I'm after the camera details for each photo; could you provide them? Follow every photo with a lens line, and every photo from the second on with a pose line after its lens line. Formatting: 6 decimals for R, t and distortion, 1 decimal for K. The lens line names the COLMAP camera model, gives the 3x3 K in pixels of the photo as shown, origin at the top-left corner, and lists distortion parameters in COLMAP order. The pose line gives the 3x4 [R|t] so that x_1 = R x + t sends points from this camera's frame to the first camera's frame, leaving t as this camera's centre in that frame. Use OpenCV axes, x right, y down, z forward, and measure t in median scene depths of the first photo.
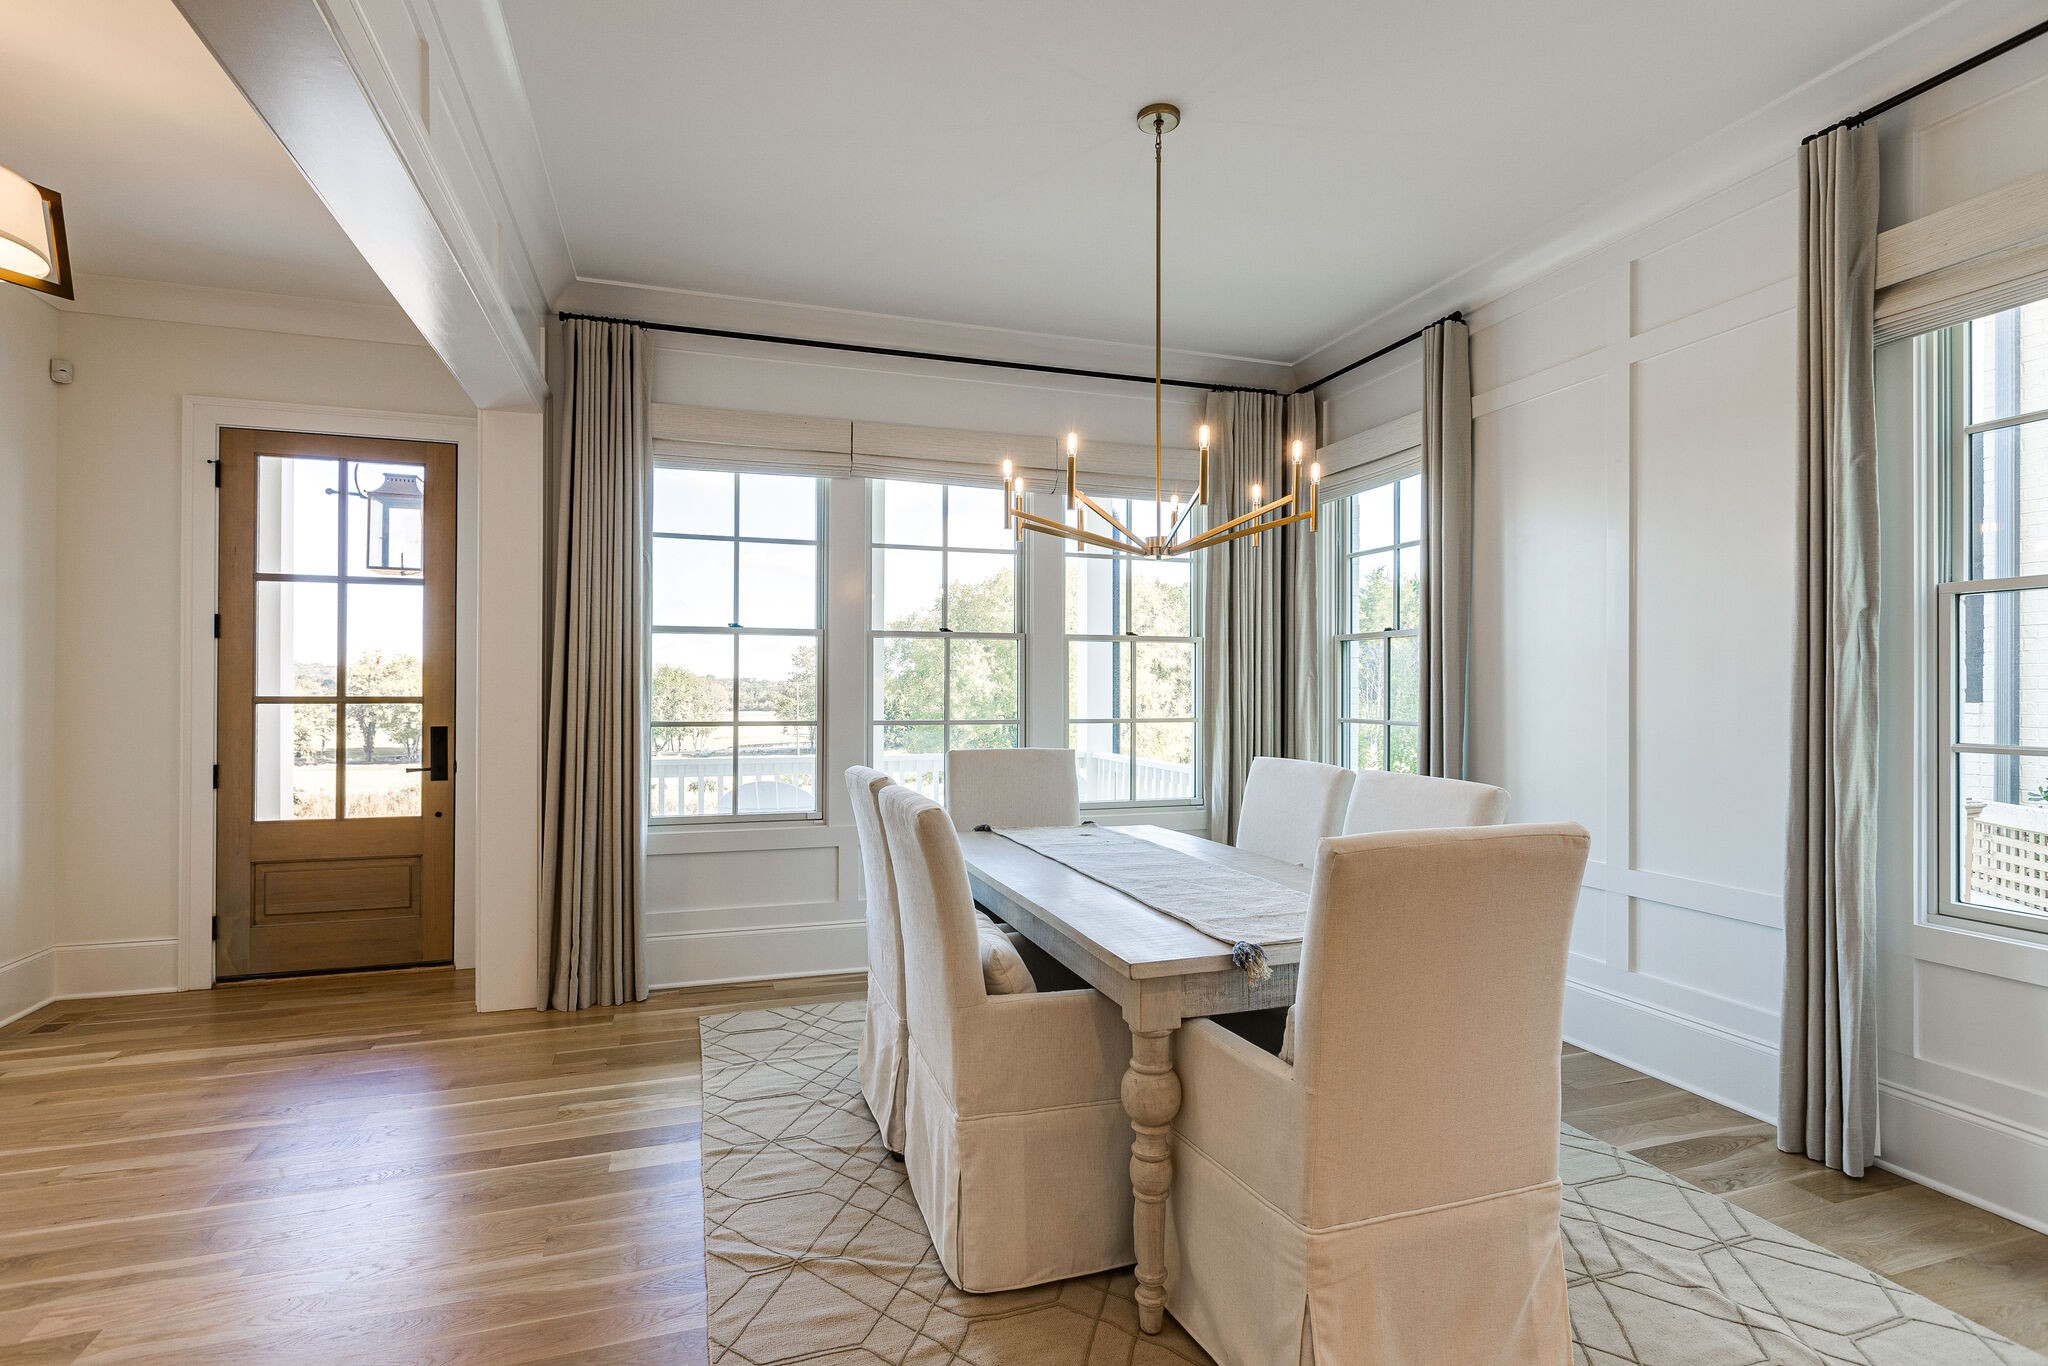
lens RADIAL K [[979.5, 0, 1022.0], [0, 979.5, 684.0], [0, 0, 1]] dist [-0.003985, 0.000208]
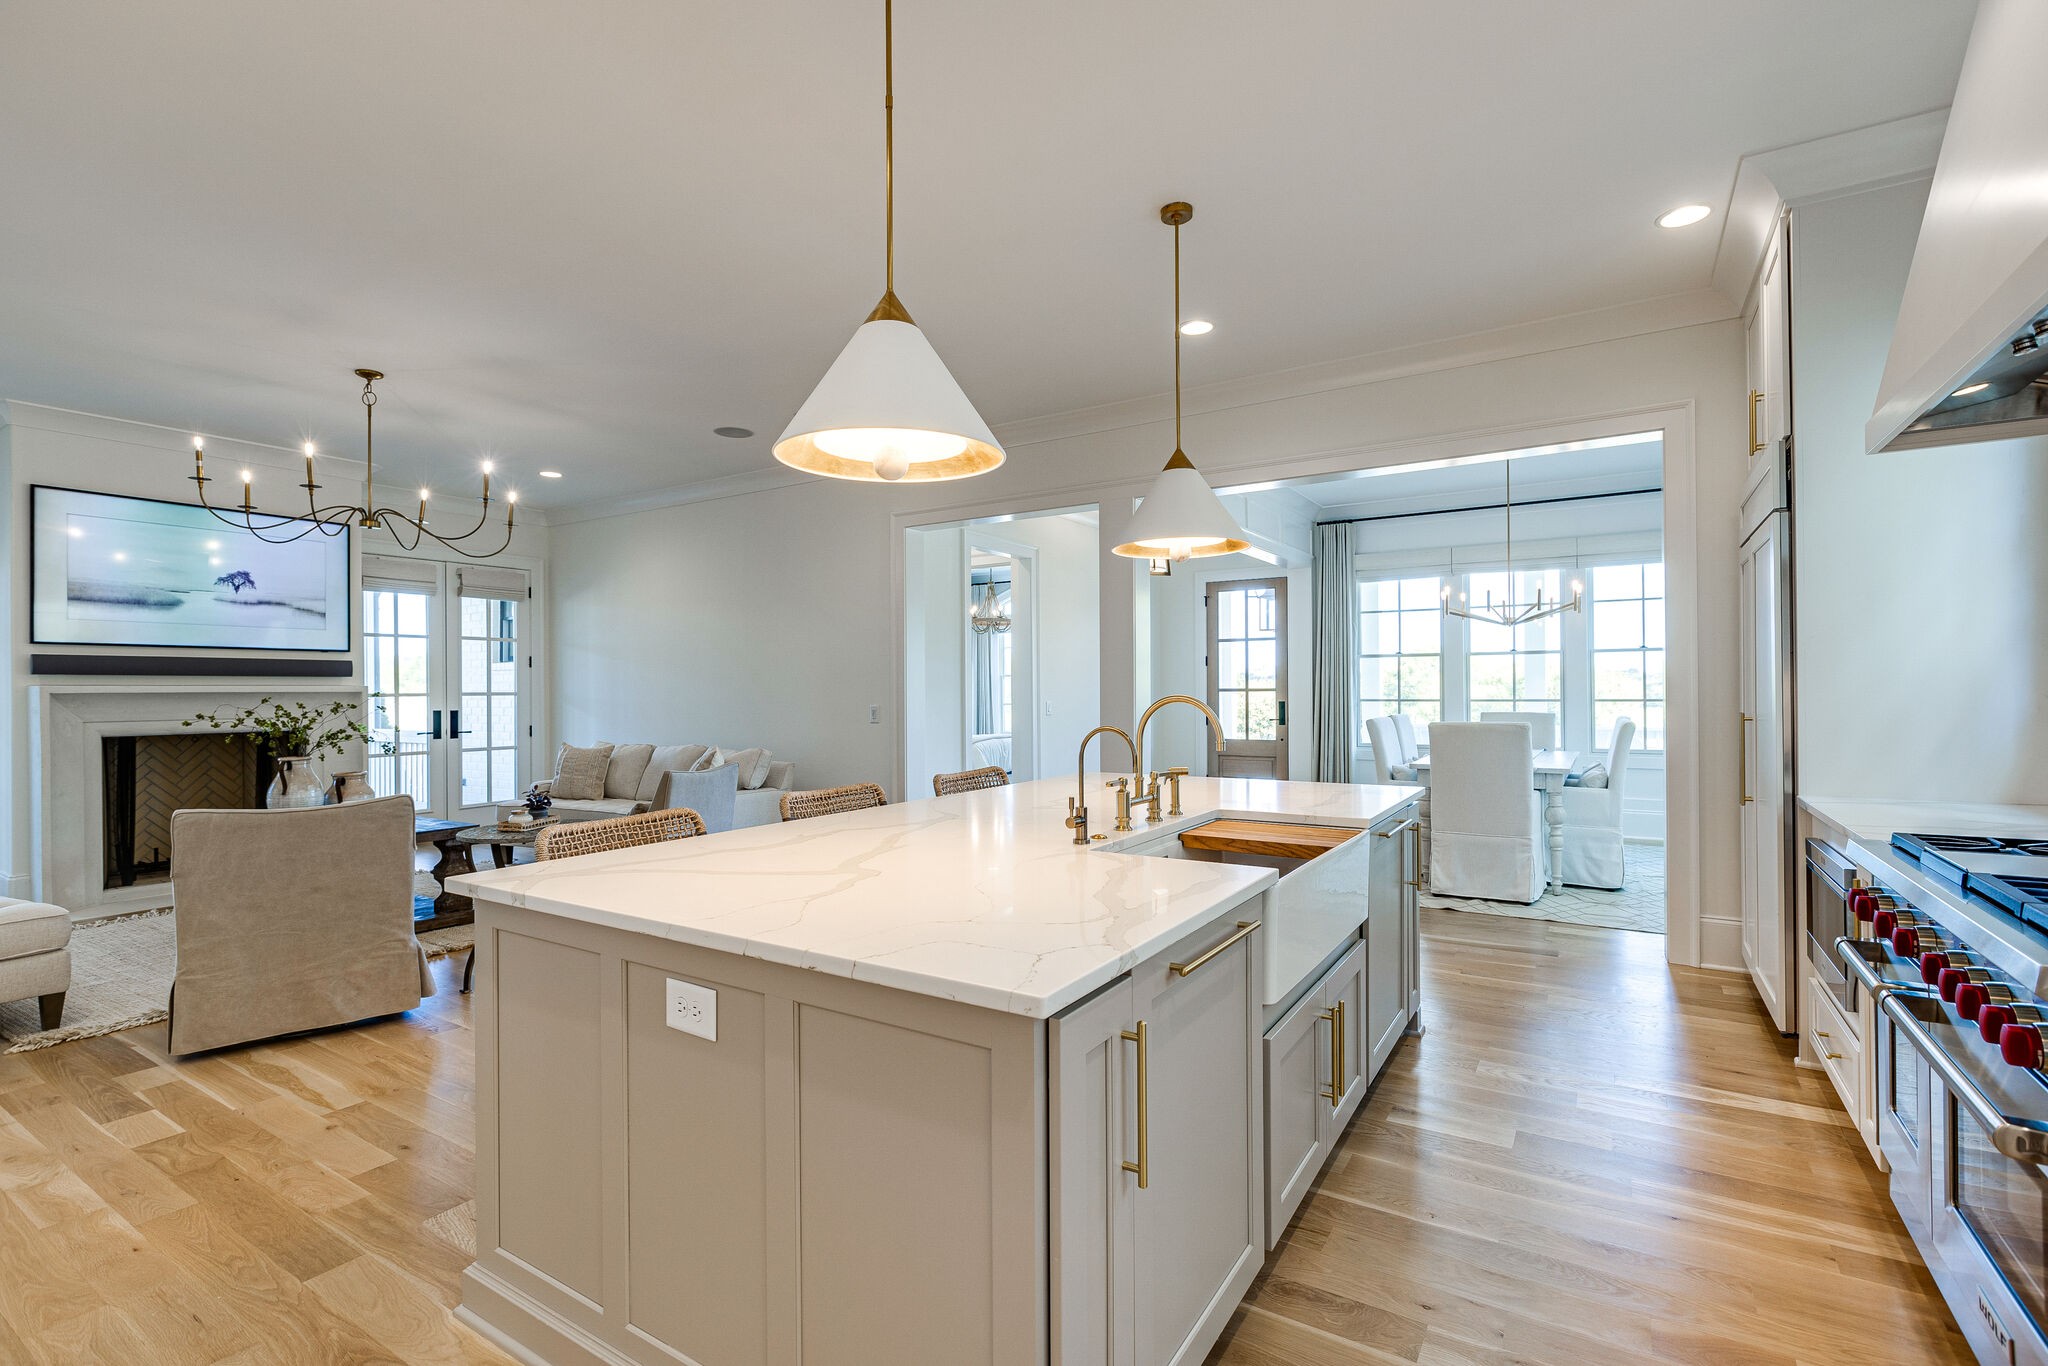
lens RADIAL K [[926.7, 0, 1025.4], [0, 926.7, 687.1], [0, 0, 1]] dist [0.001640, 0.000090]
pose [[0.623362, -0.009447, -0.781876, 0.756264], [0.010646, 0.999937, -0.003594, 0.012055], [0.781861, -0.006083, 0.623423, -0.859001]]
